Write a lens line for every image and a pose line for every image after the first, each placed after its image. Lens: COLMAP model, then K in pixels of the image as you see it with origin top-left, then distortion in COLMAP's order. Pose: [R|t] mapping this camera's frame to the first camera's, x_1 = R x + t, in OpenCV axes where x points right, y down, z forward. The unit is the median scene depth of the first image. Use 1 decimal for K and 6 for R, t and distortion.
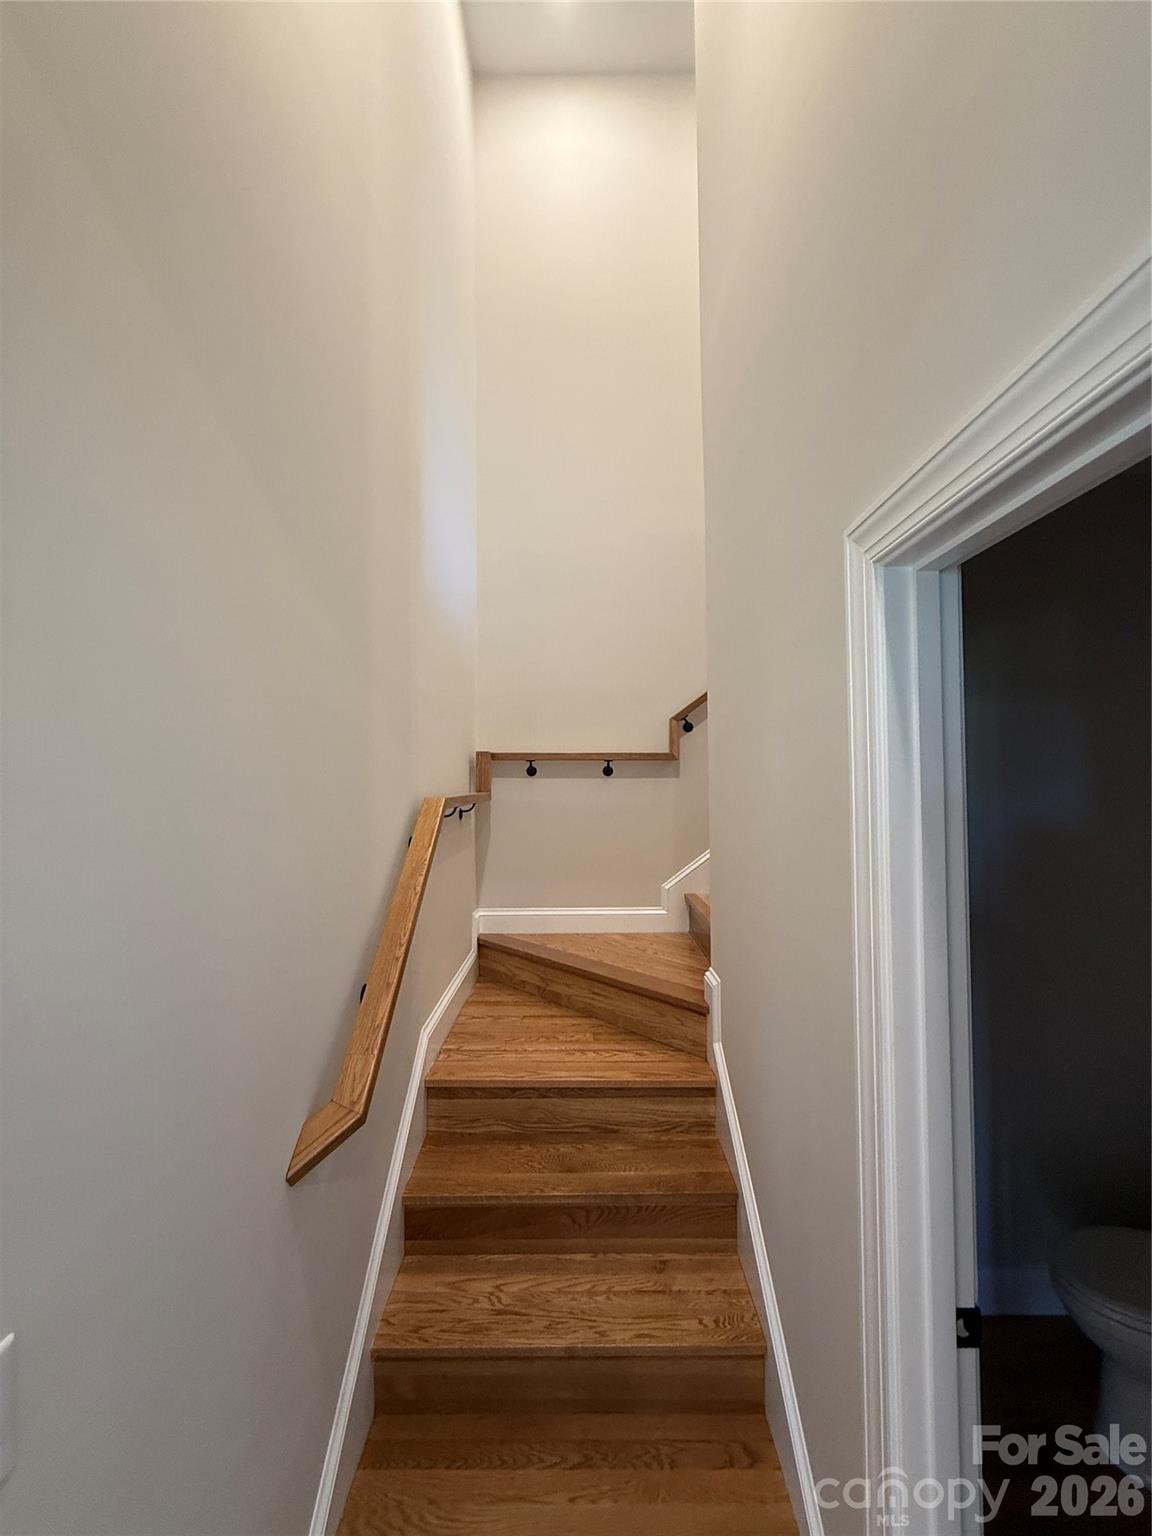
lens RADIAL K [[609.8, 0, 569.6], [0, 609.8, 767.0], [0, 0, 1]] dist [-0.002313, 0.000656]
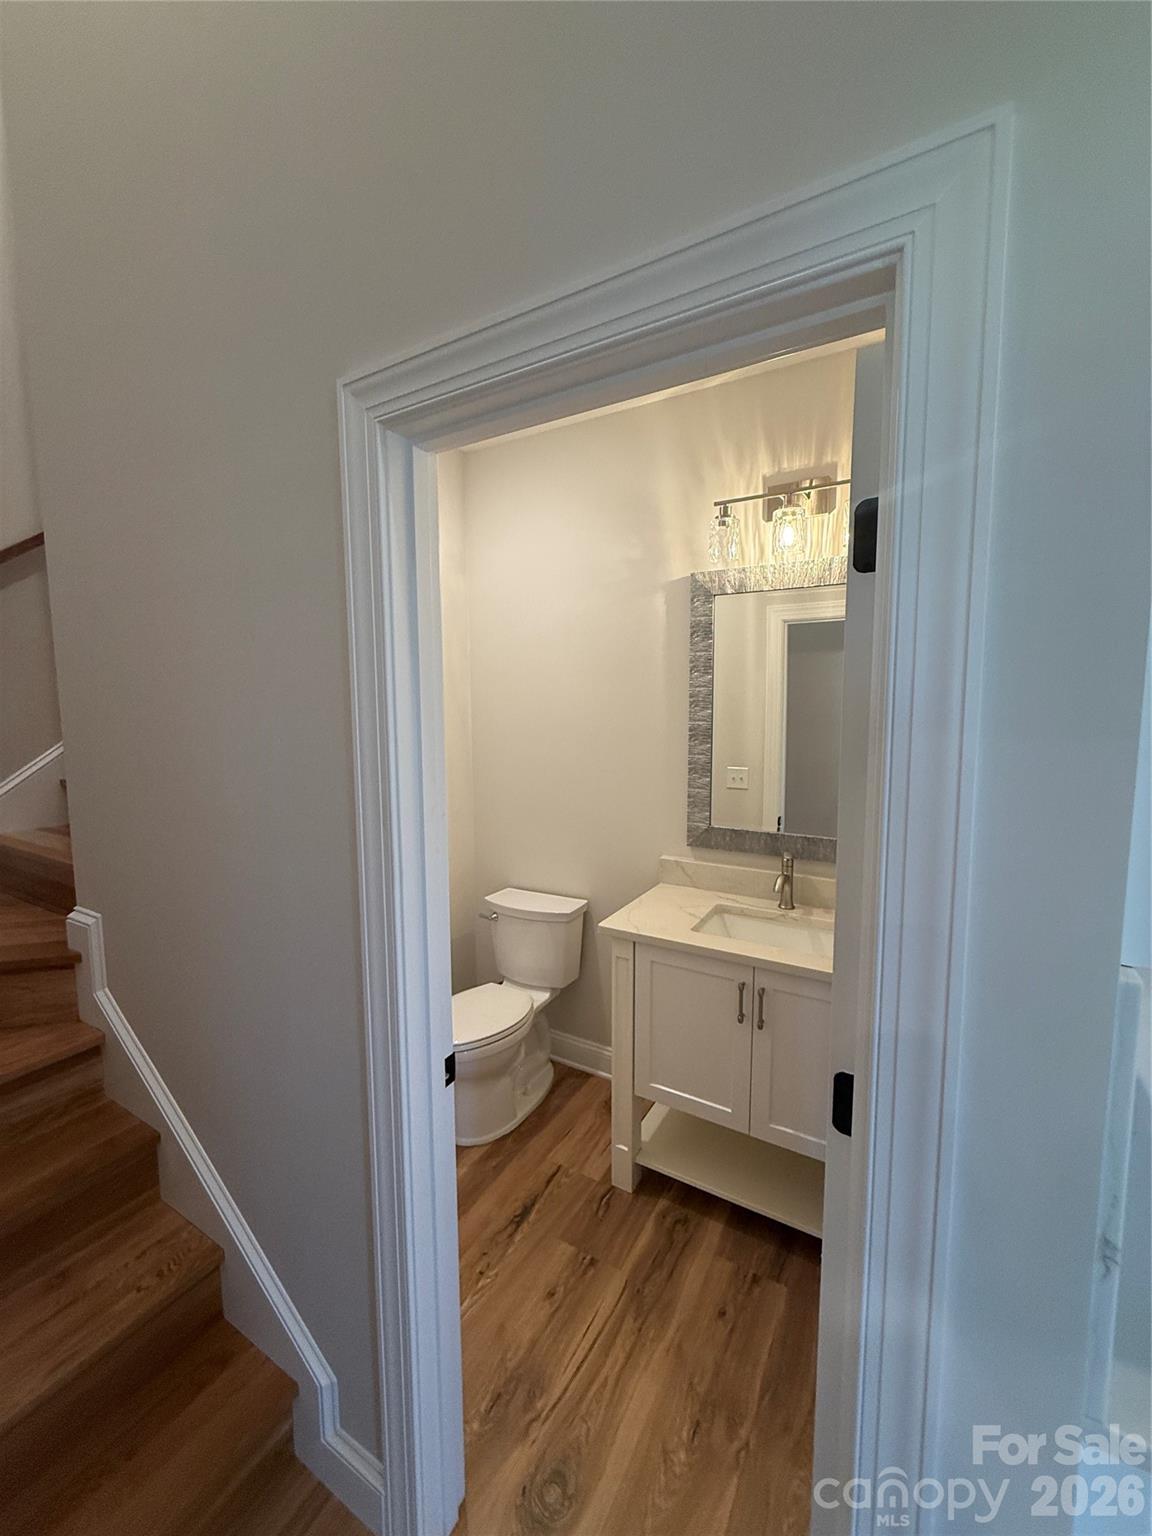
lens RADIAL K [[609.8, 0, 579.7], [0, 609.8, 763.8], [0, 0, 1]] dist [-0.002313, 0.000656]
pose [[0.499078, -0.082245, 0.862645, -0.131747], [-0.021130, 0.994035, 0.106996, 0.059653], [-0.866300, -0.071627, 0.494363, 0.077173]]
